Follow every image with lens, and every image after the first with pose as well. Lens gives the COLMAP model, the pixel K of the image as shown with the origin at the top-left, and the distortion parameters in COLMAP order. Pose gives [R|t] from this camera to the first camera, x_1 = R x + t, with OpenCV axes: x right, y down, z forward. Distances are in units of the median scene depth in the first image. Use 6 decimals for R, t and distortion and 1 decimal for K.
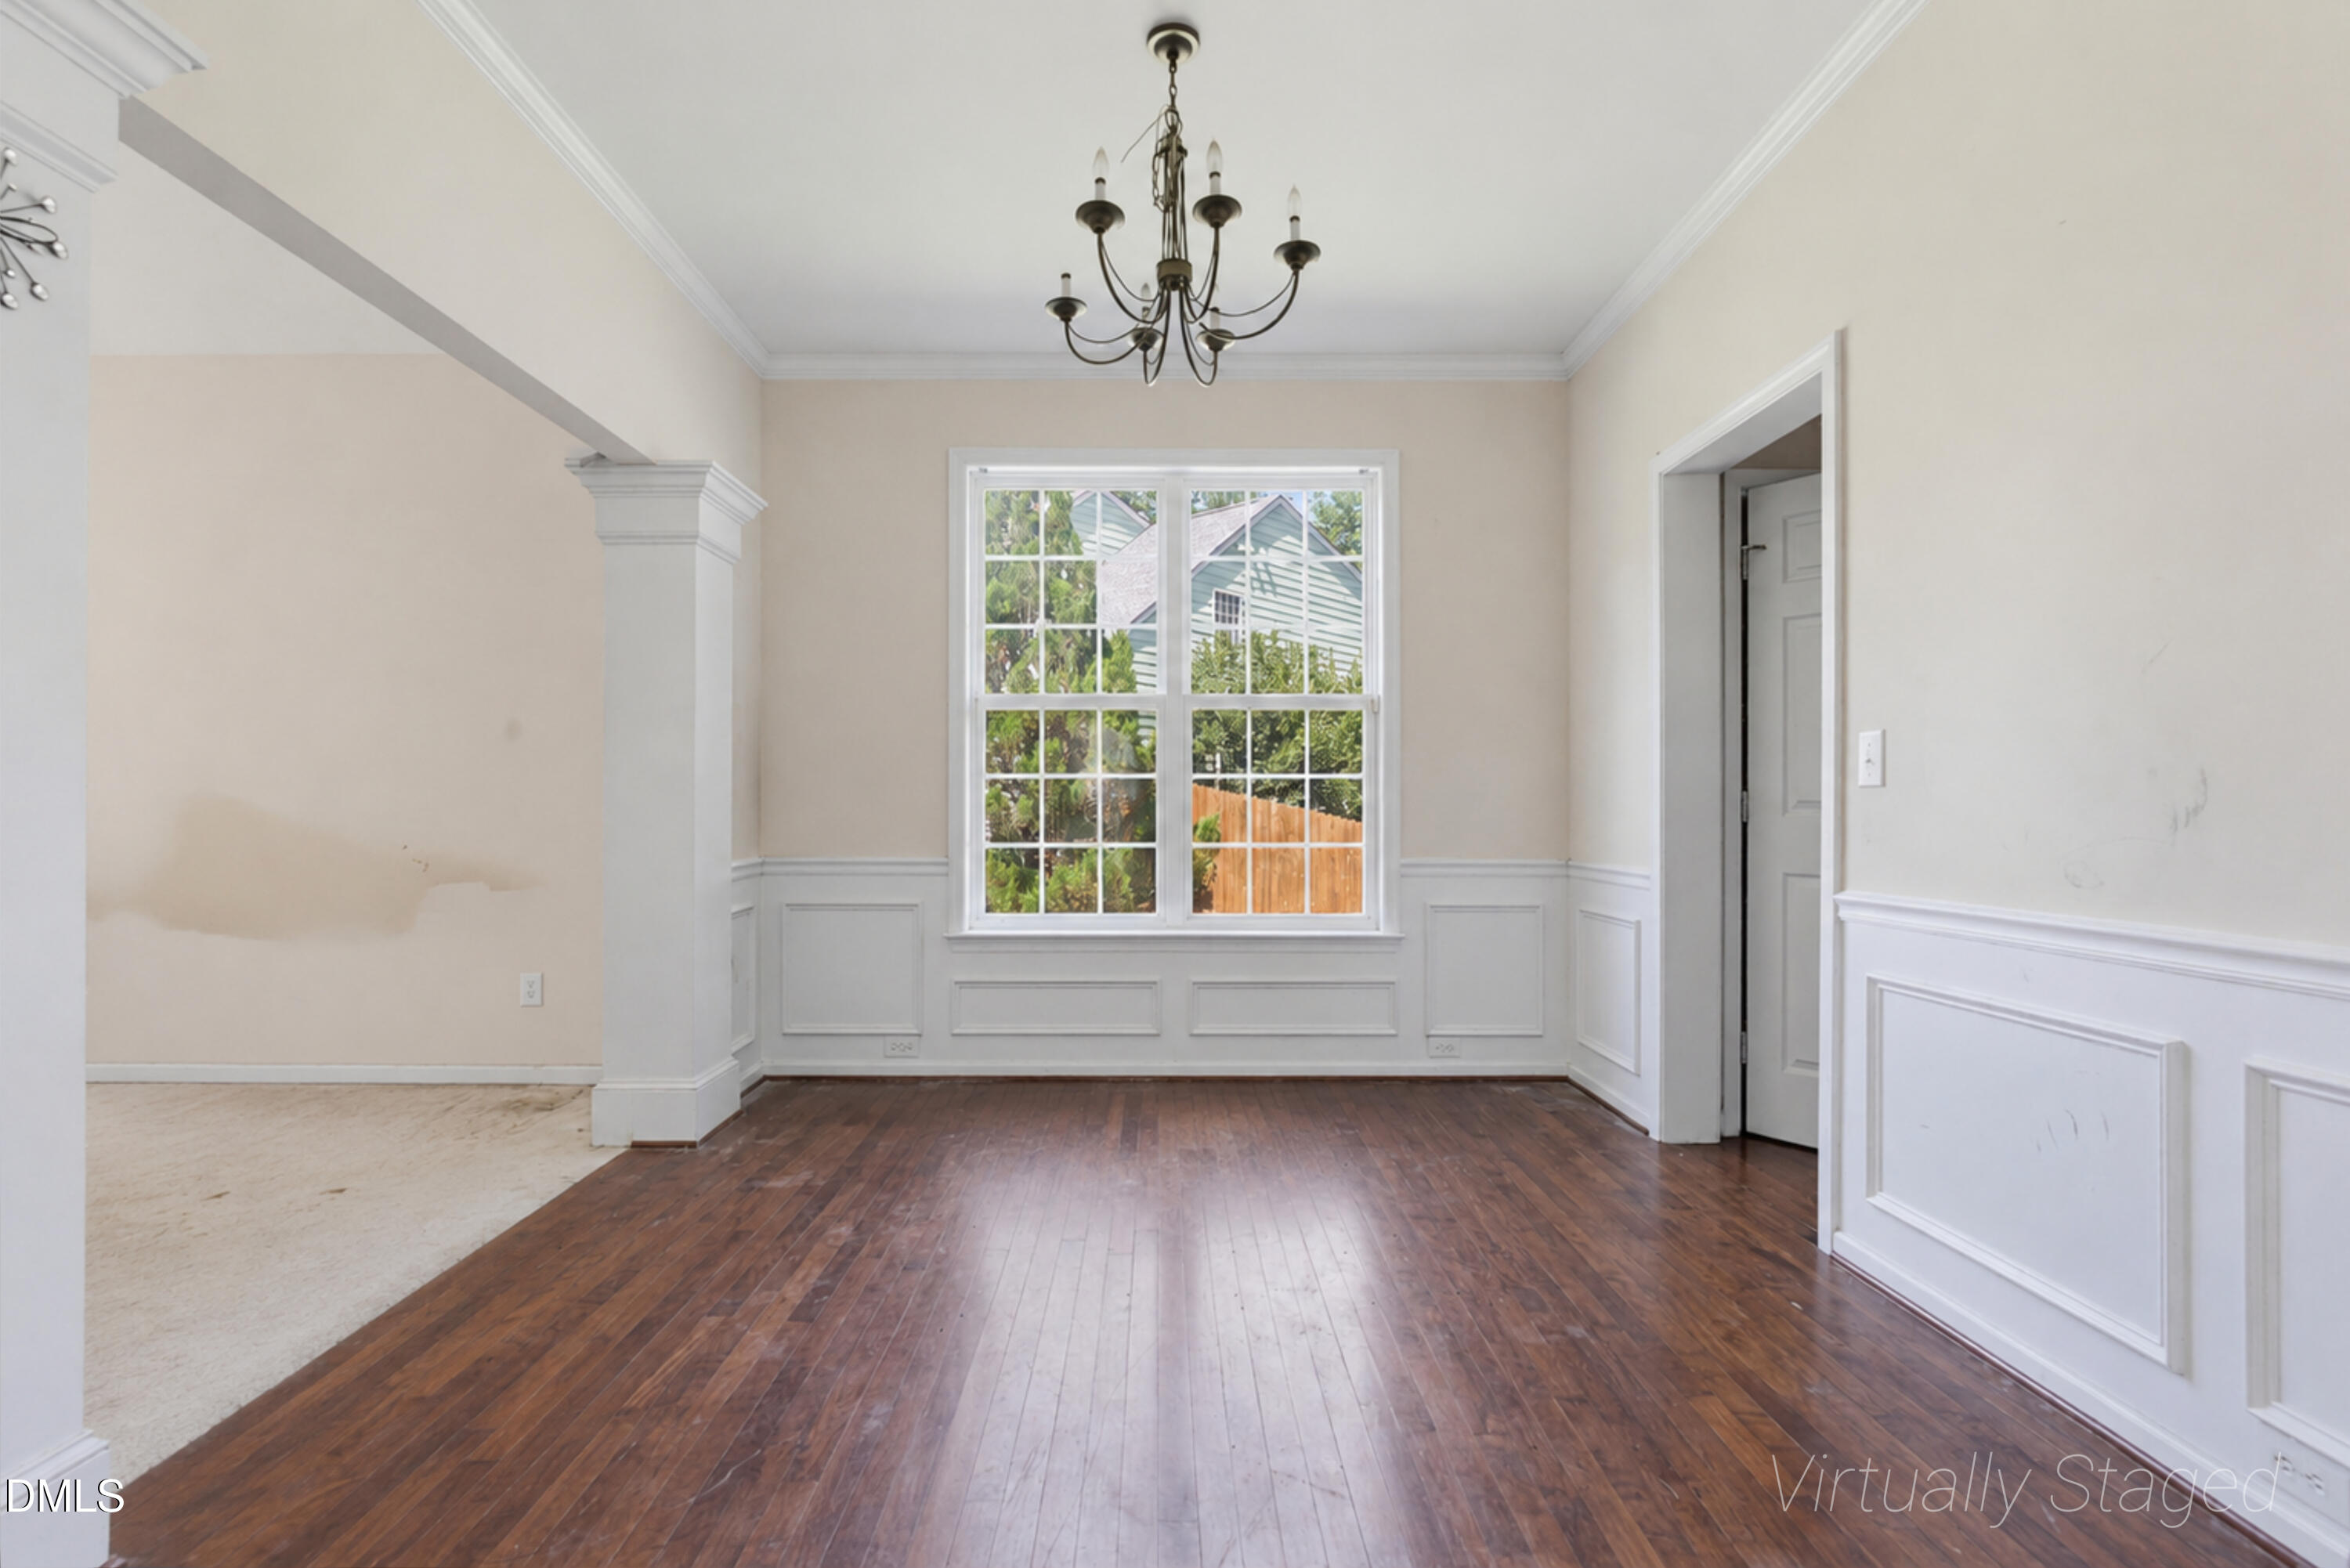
lens RADIAL K [[1047.7, 0, 1165.3], [0, 1047.7, 824.6], [0, 0, 1]] dist [-0.009667, 0.000011]
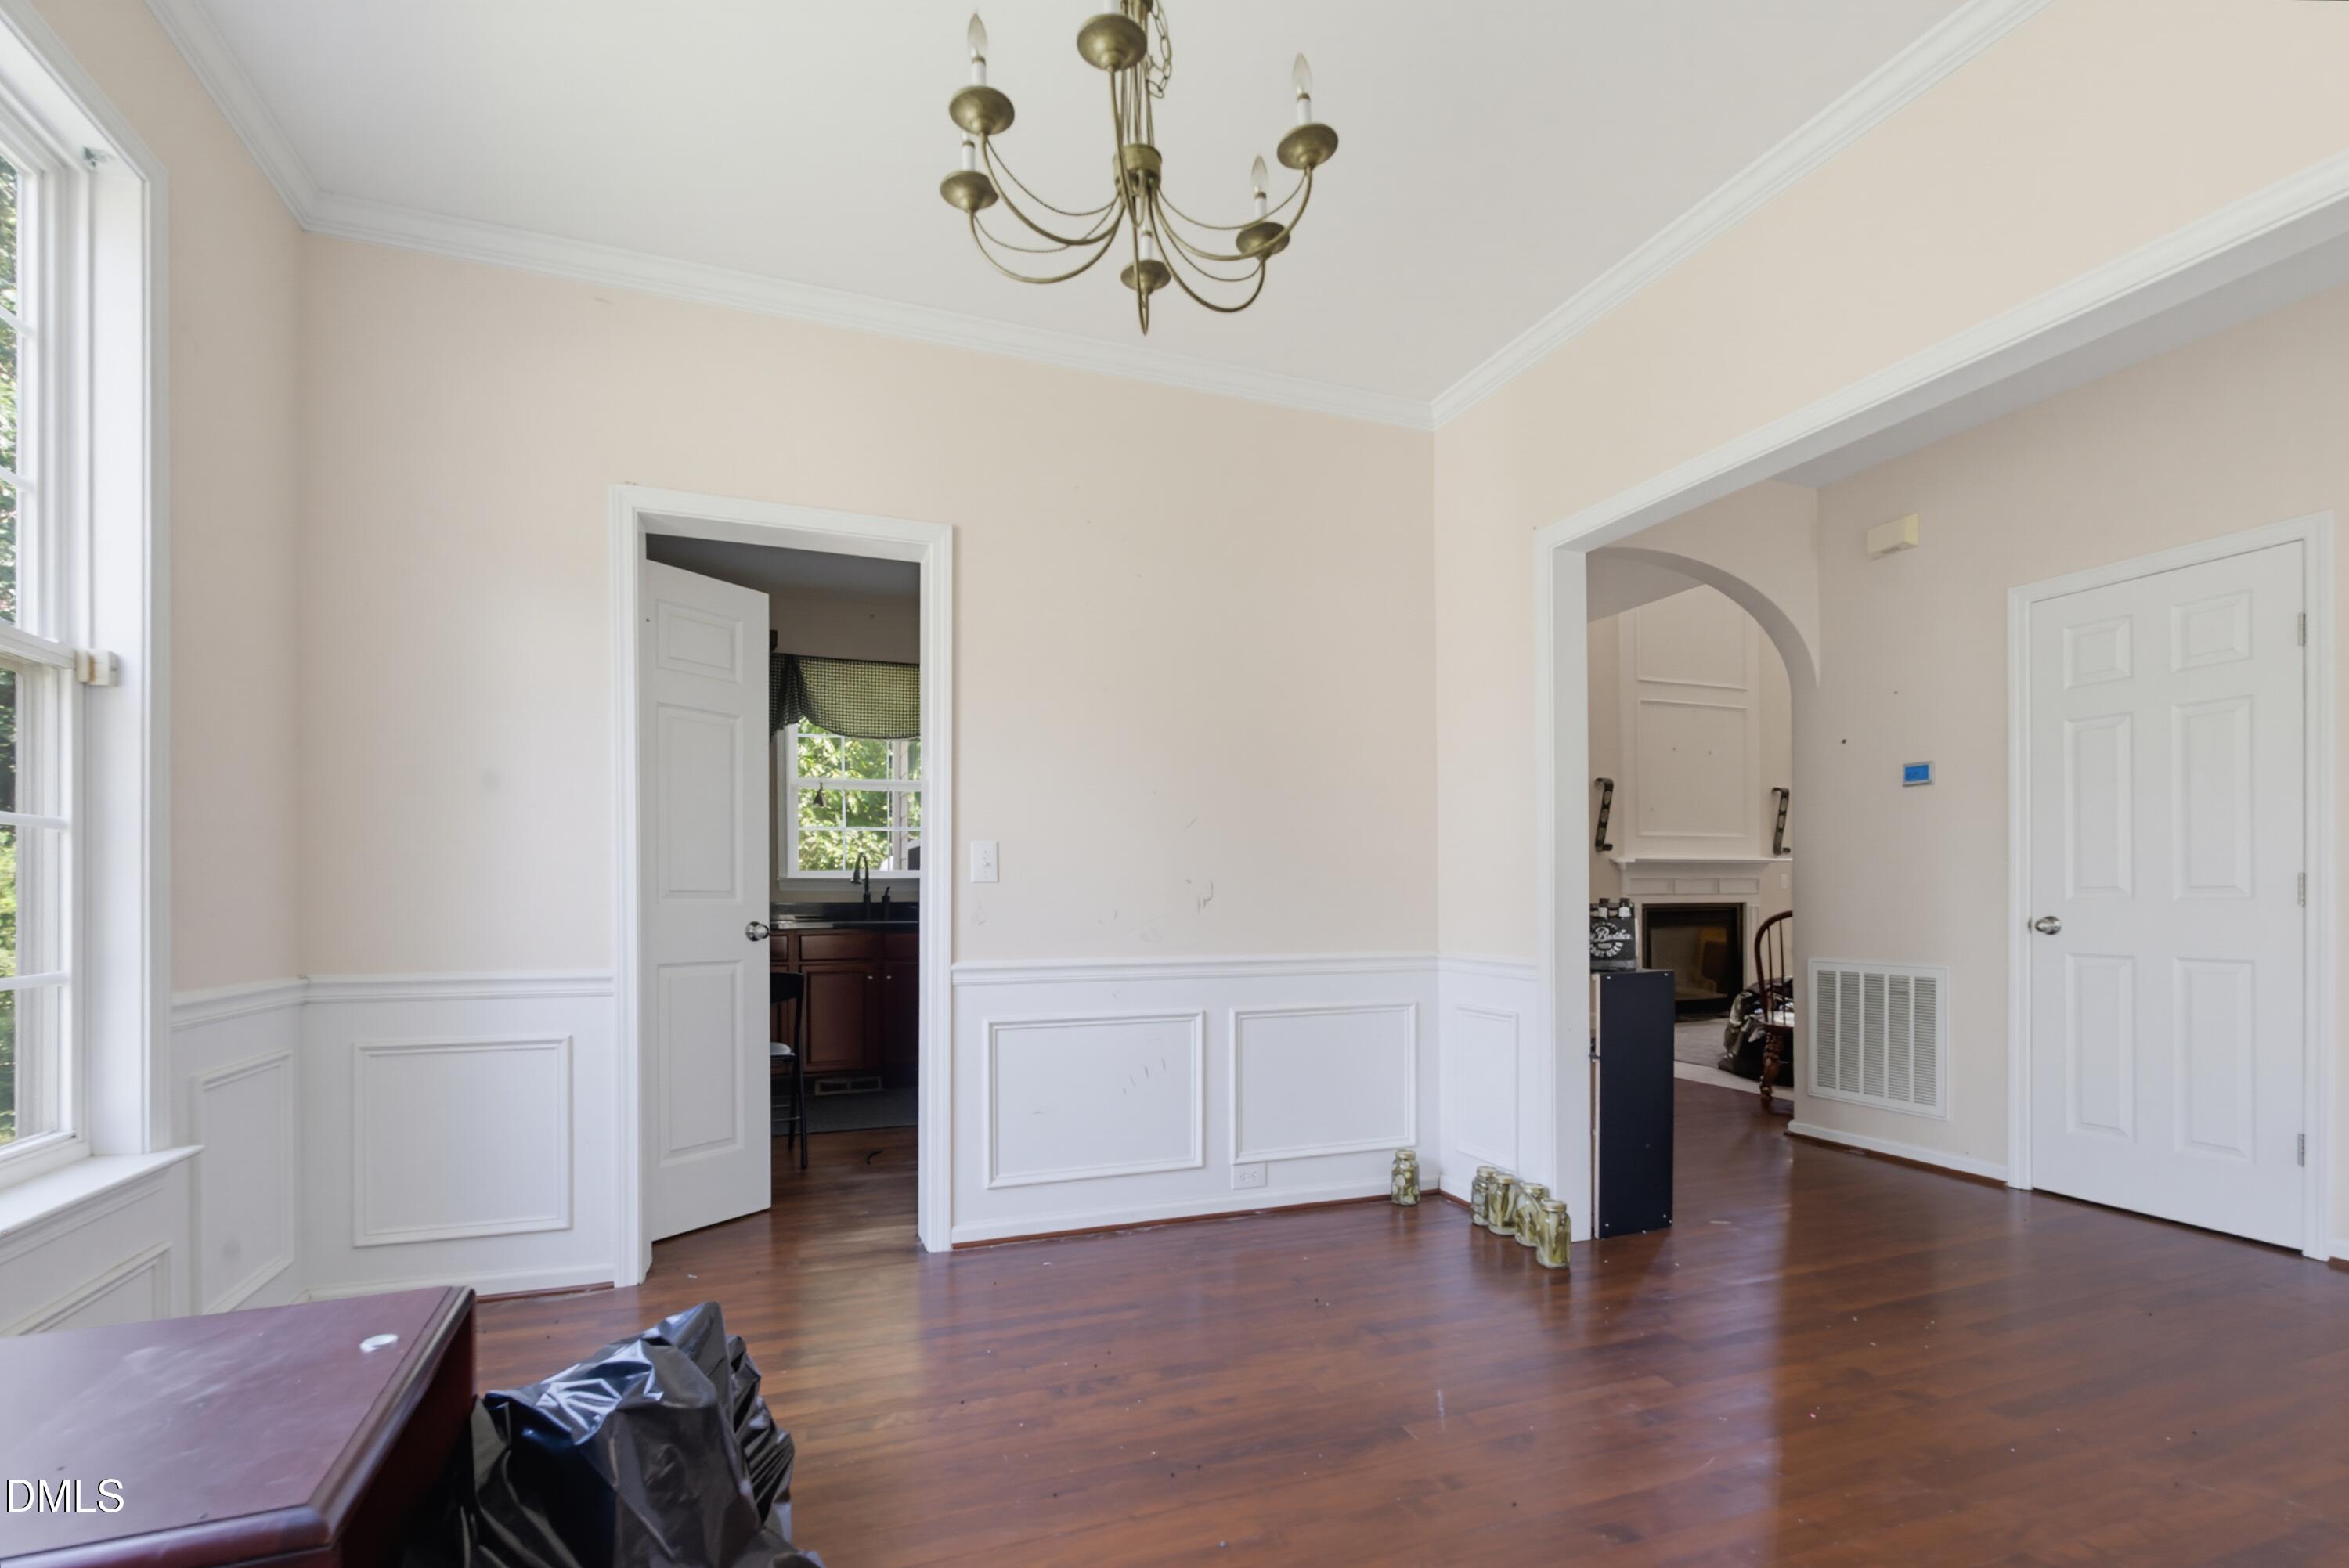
lens RADIAL K [[1069.7, 0, 1172.7], [0, 1069.7, 878.6], [0, 0, 1]] dist [-0.008858, 0.000204]
pose [[-0.355717, 0.012435, 0.934511, -0.682222], [0.008706, 0.999912, -0.009991, -0.023496], [-0.934553, 0.004582, -0.355794, 1.214370]]
